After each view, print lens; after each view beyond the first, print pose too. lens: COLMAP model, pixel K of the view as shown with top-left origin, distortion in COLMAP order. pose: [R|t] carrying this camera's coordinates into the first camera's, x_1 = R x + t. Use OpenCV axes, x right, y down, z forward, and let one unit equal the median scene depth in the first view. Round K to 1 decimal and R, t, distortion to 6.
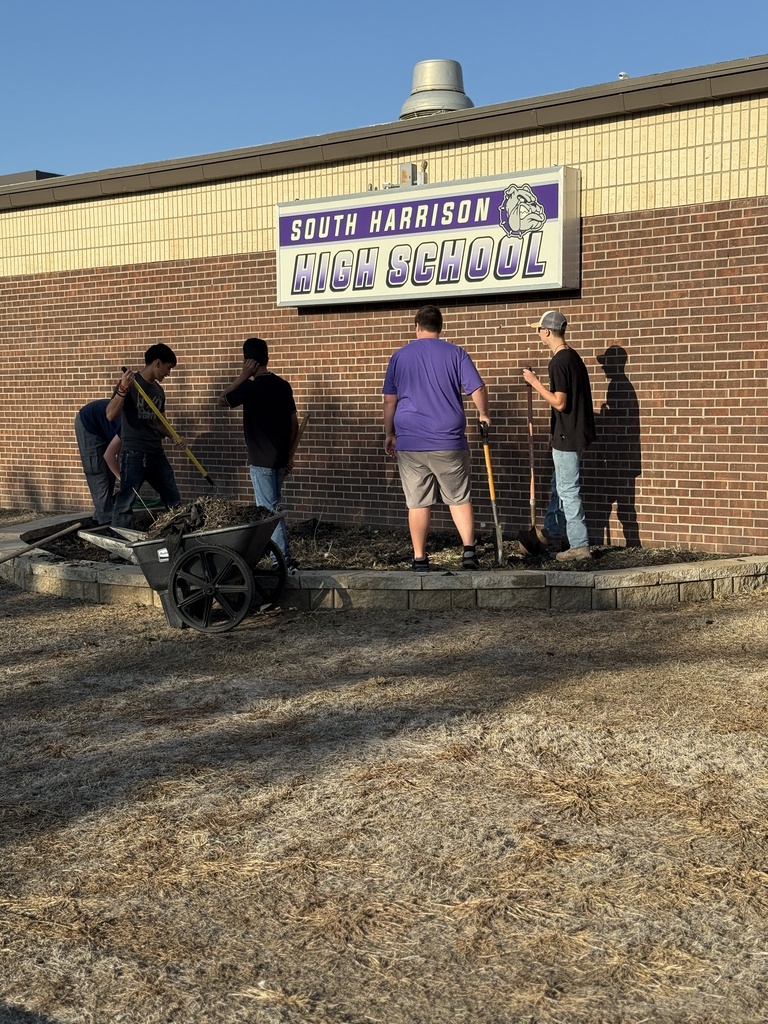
lens RADIAL K [[1460.4, 0, 384.0], [0, 1460.4, 512.0], [0, 0, 1]] dist [0.165115, -0.320718]
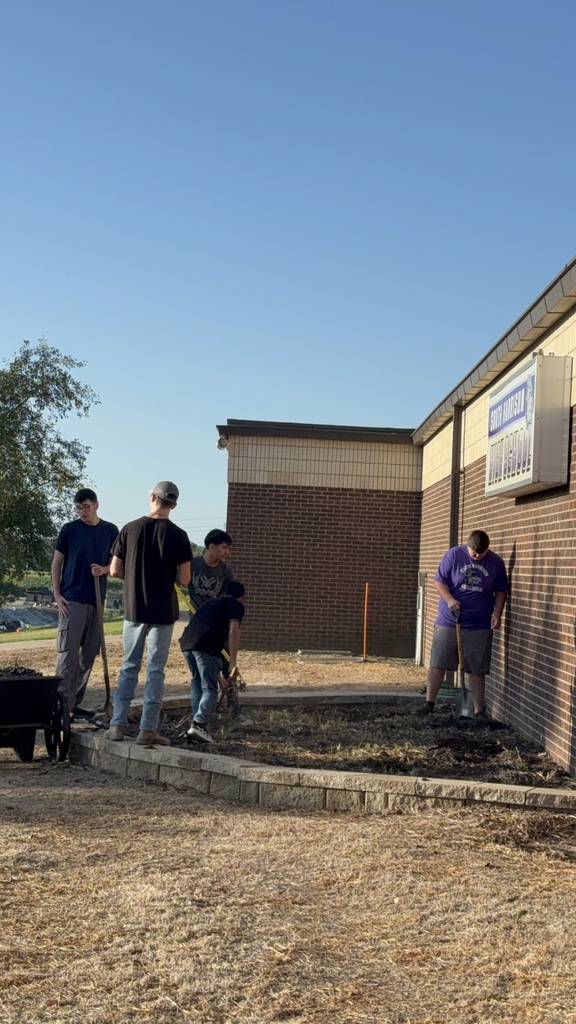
lens RADIAL K [[1811.5, 0, 288.0], [0, 1811.5, 512.0], [0, 0, 1]] dist [0.163942, 0.017018]
pose [[0.639616, 0.015828, -0.768532, 0.915876], [-0.110516, 0.991295, -0.071562, -0.036286], [0.760709, 0.130707, 0.635797, 0.165179]]
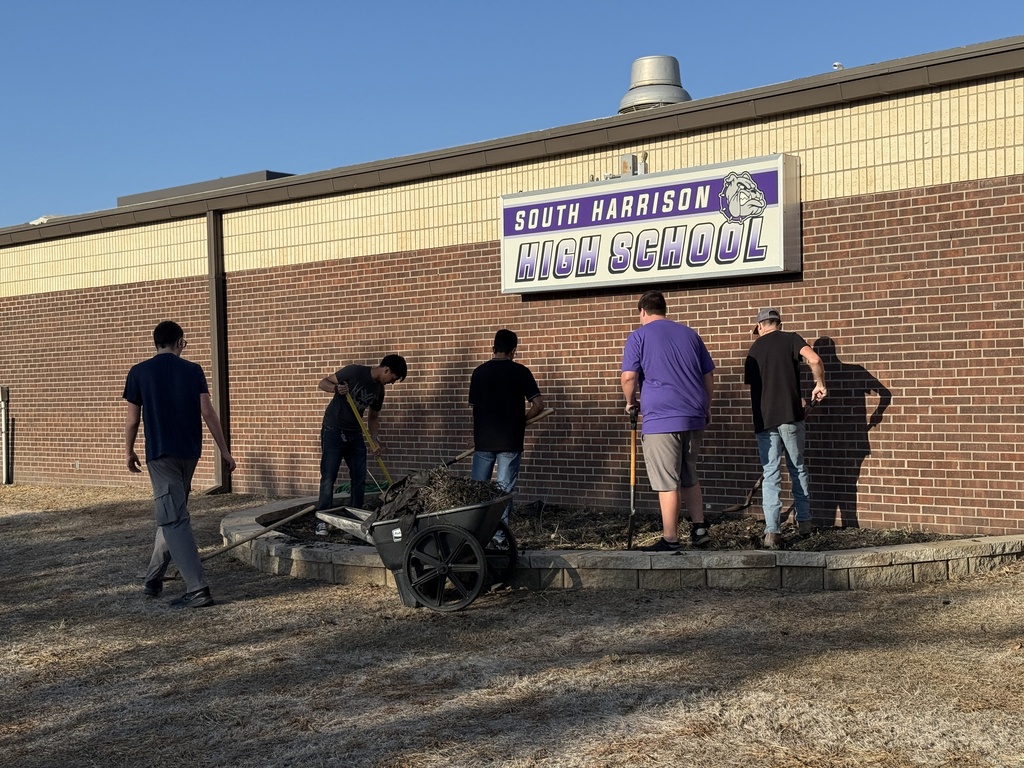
lens RADIAL K [[1460.4, 0, 498.5], [0, 1460.4, 377.0], [0, 0, 1]] dist [0.165115, -0.320718]
pose [[0.997615, -0.011115, -0.068129, -0.007104], [0.005444, 0.996546, -0.082862, 0.003485], [0.068815, 0.082293, 0.994230, -0.017224]]
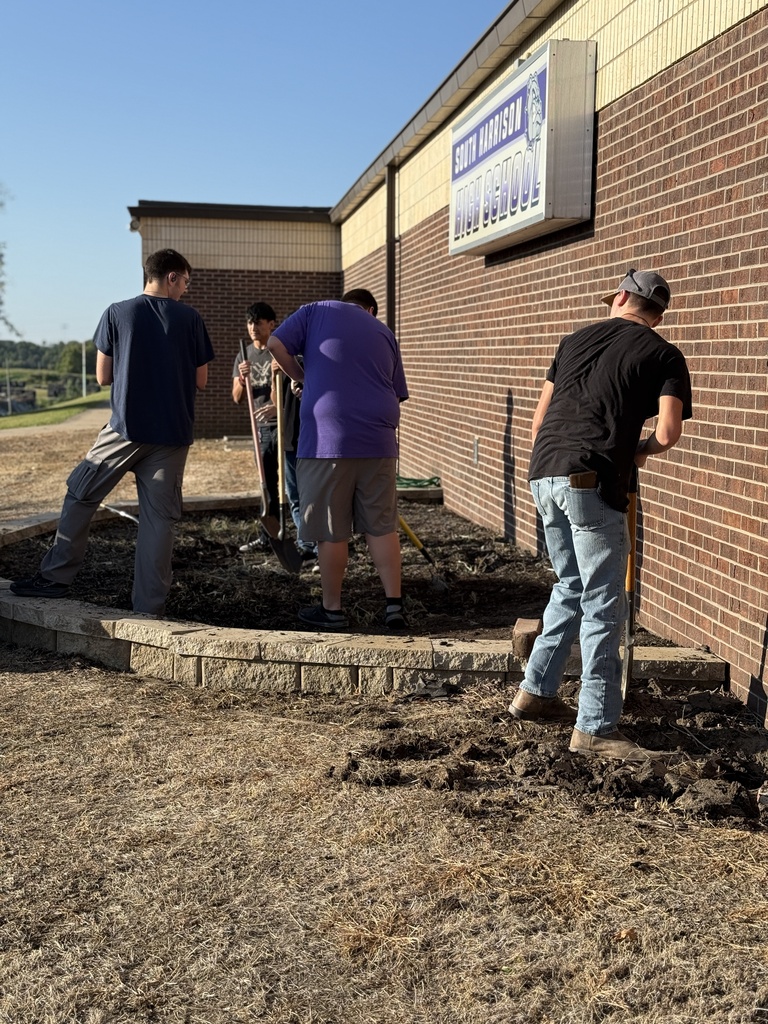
lens RADIAL K [[1460.4, 0, 384.0], [0, 1460.4, 512.0], [0, 0, 1]] dist [0.165115, -0.320718]
pose [[0.729858, 0.088174, -0.677888, 0.558516], [-0.069969, 0.996074, 0.054229, -0.048431], [0.680008, 0.007852, 0.733162, 0.450523]]
